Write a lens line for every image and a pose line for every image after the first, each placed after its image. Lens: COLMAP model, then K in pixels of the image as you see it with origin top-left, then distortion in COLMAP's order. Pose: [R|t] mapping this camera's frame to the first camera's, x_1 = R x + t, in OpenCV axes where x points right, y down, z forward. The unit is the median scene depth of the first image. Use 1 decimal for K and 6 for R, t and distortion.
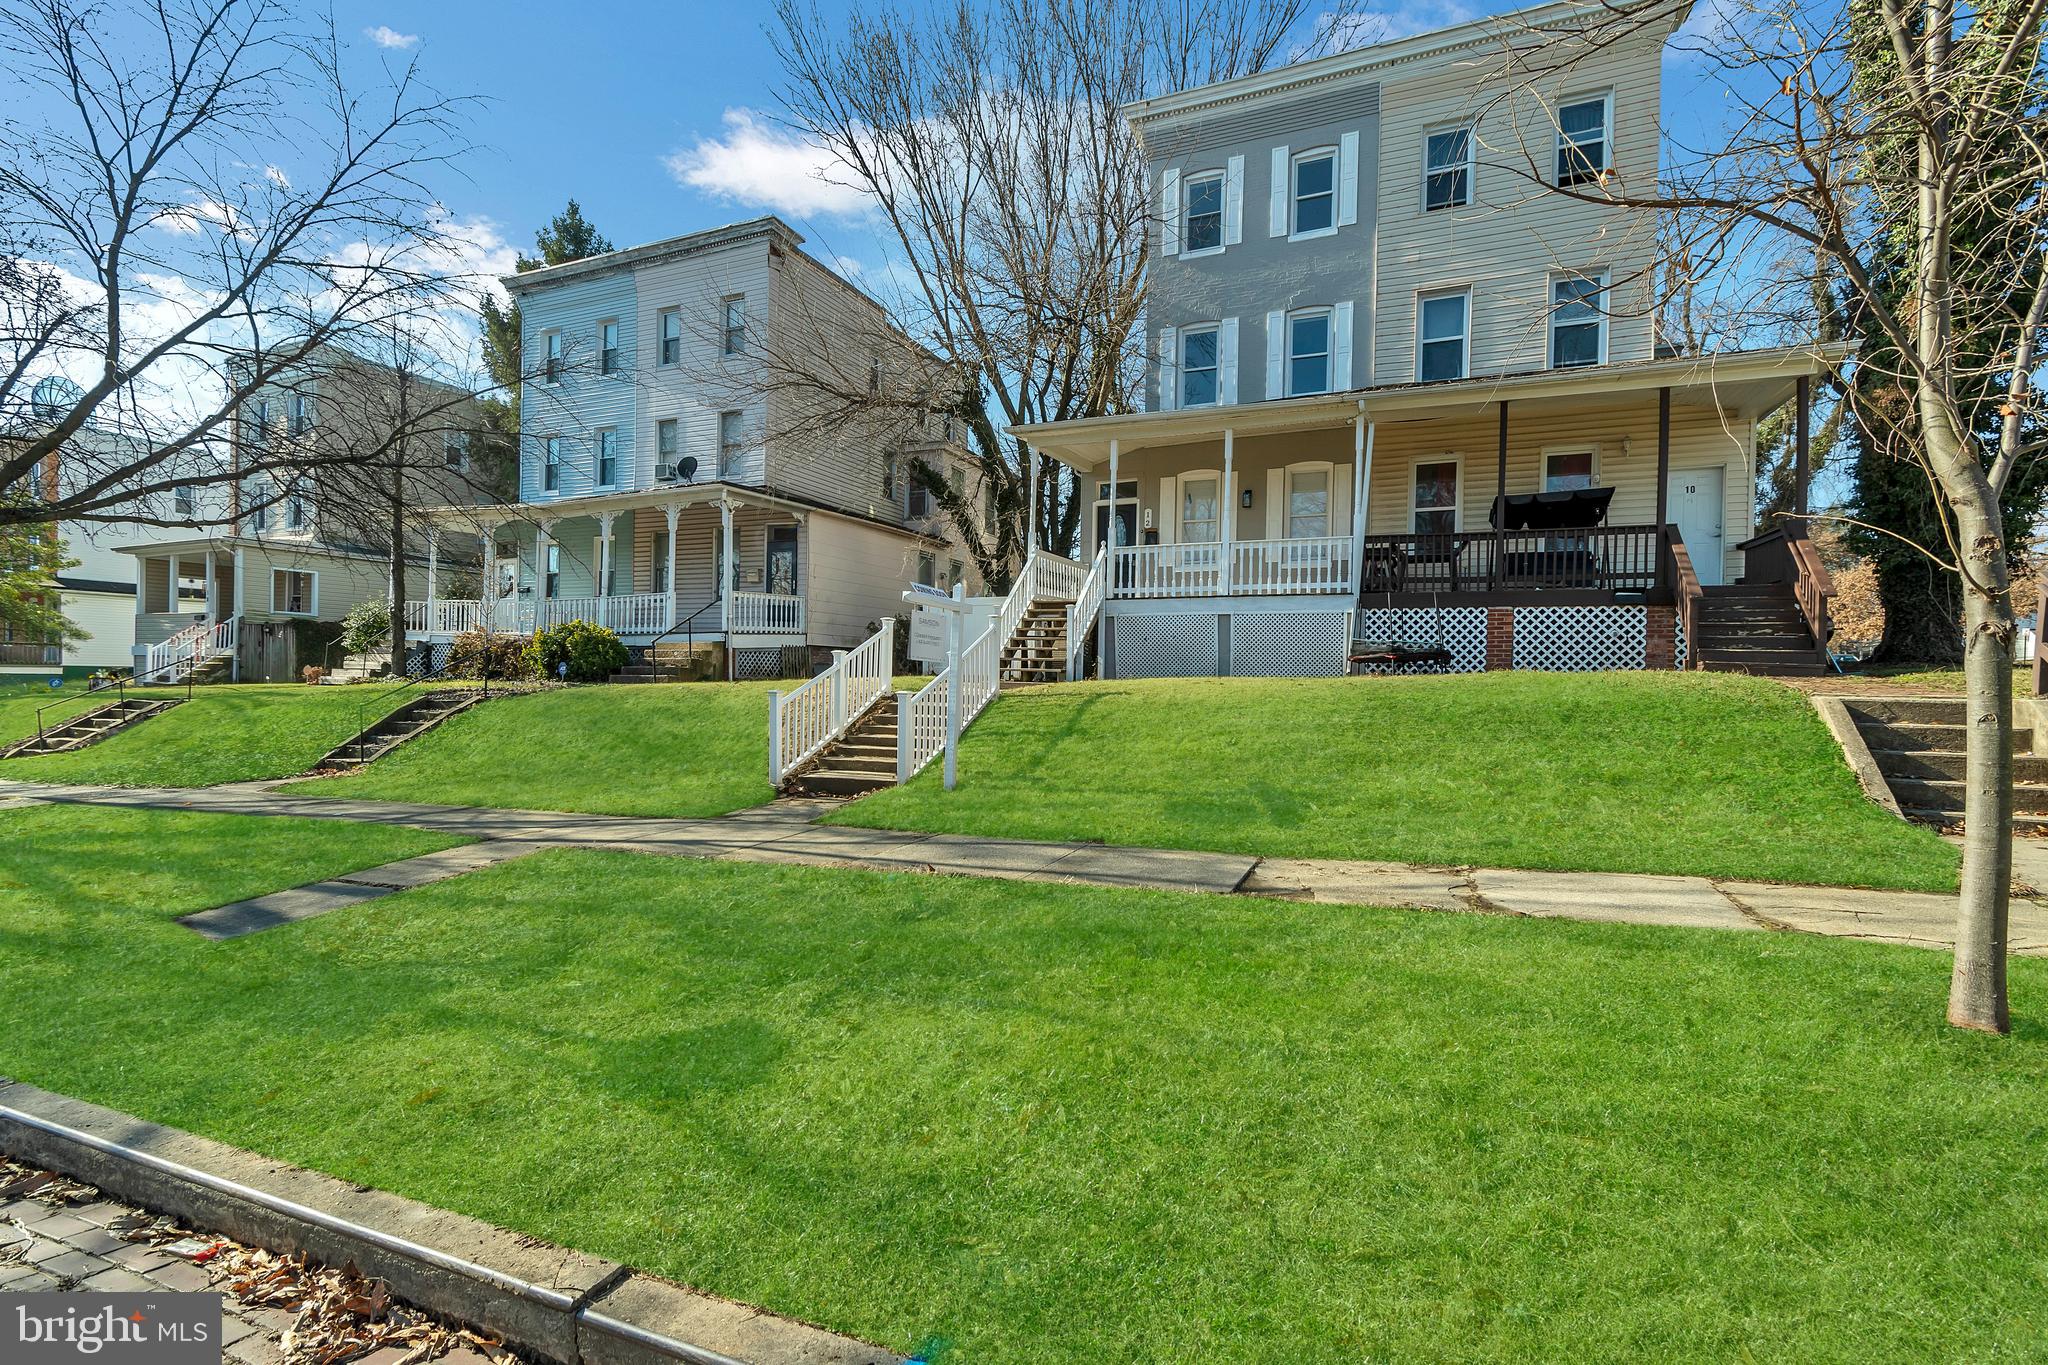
lens RADIAL K [[936.8, 0, 1024.0], [0, 936.8, 682.5], [0, 0, 1]] dist [0.002234, -0.000769]
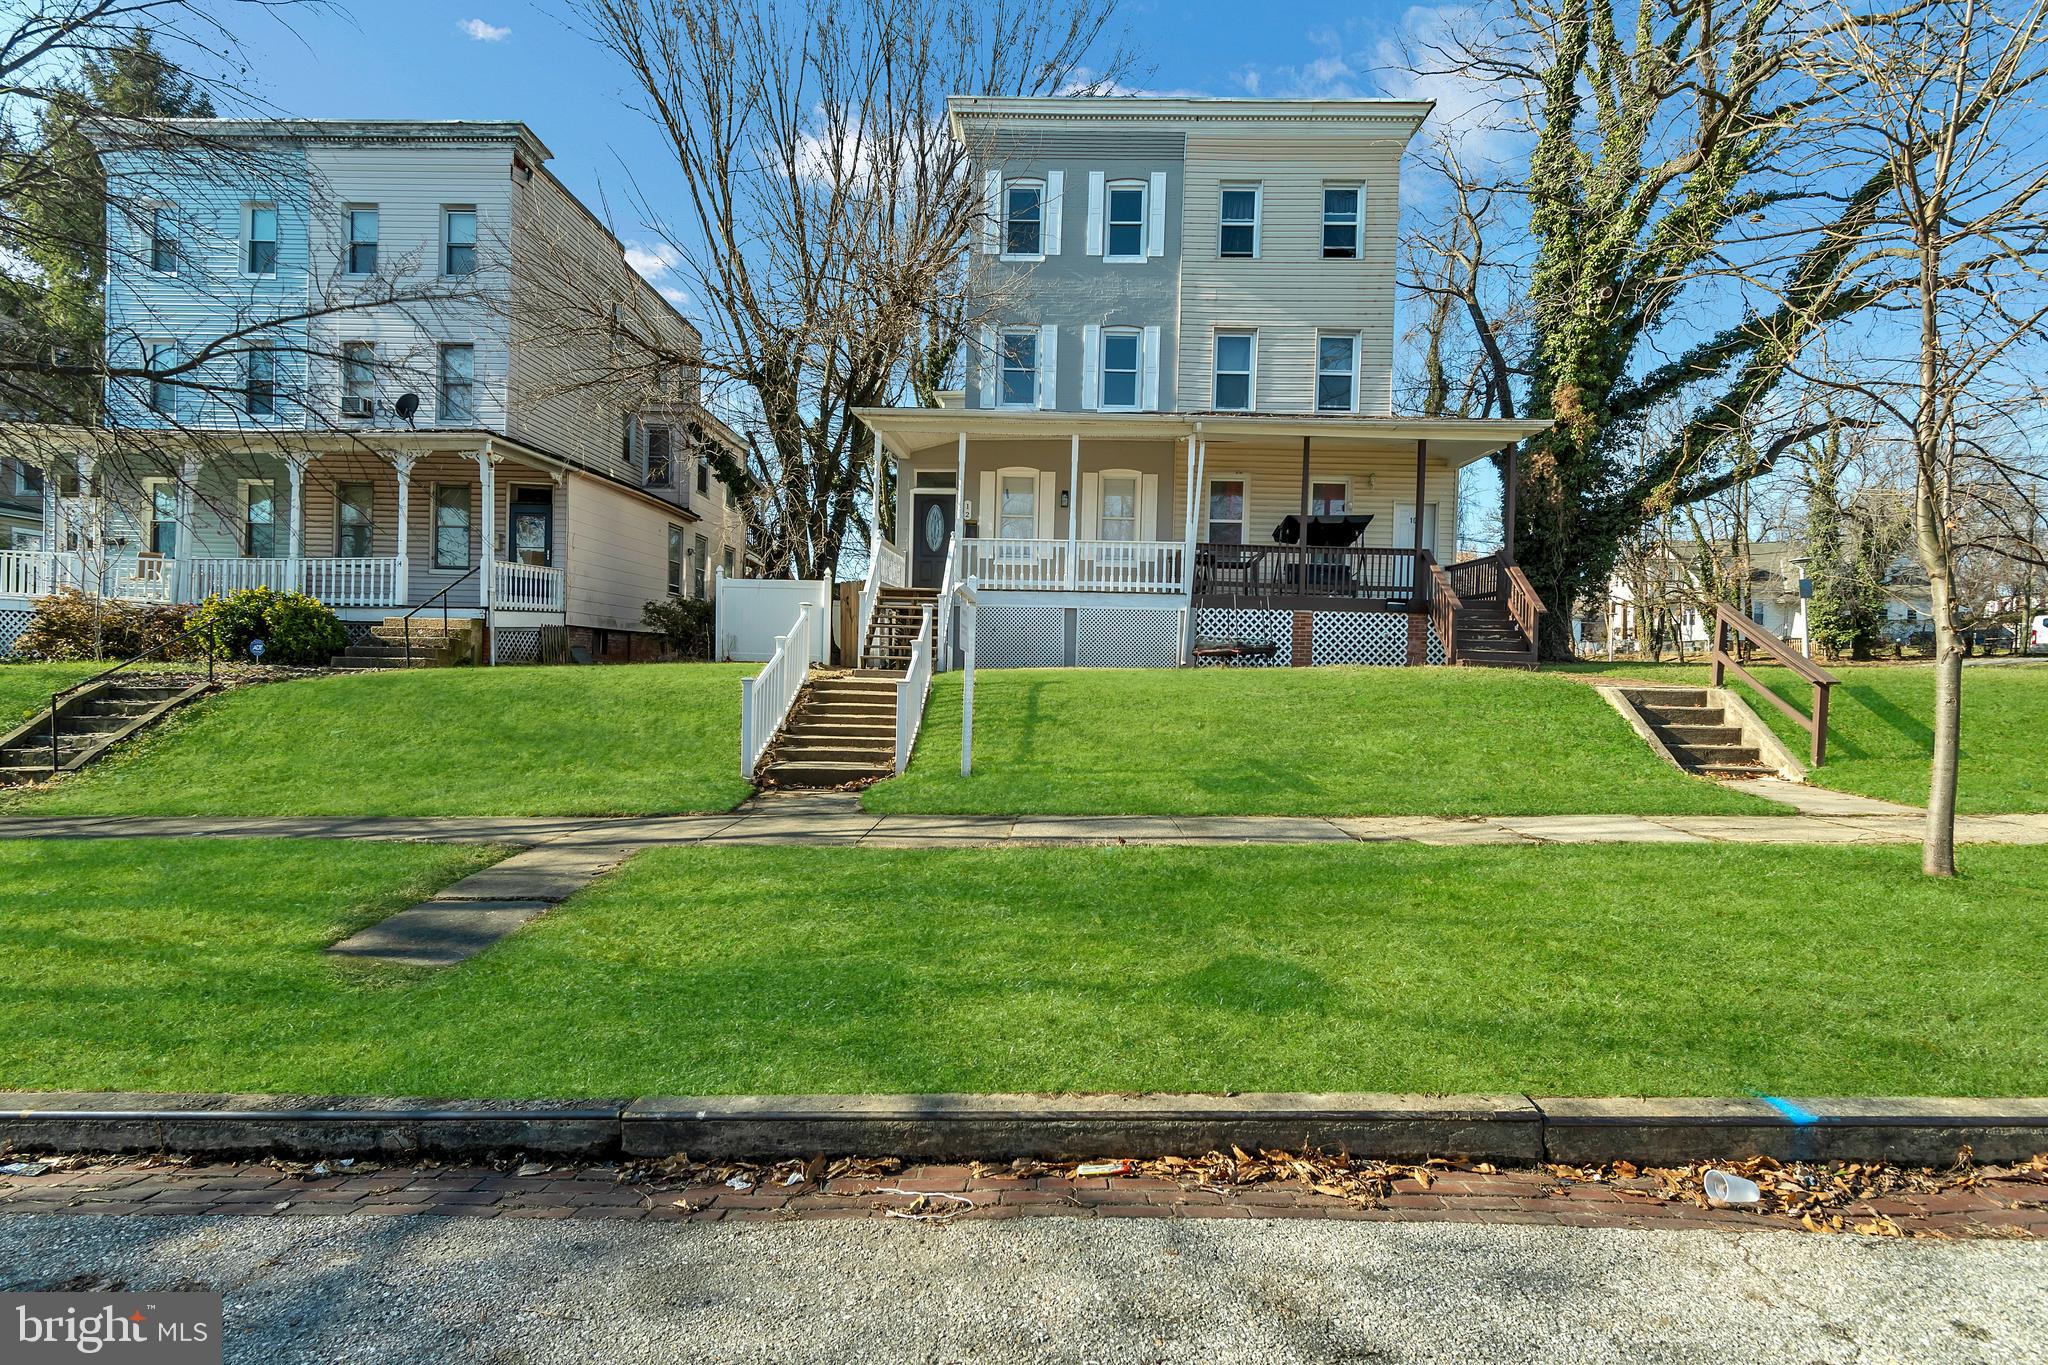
lens RADIAL K [[976.0, 0, 1024.0], [0, 976.0, 682.5], [0, 0, 1]] dist [0.003879, 0.000719]
pose [[0.926391, 0.003631, 0.376546, -0.229535], [-0.008445, 0.999902, 0.011135, -0.000188], [-0.376469, -0.013496, 0.926331, -0.009139]]
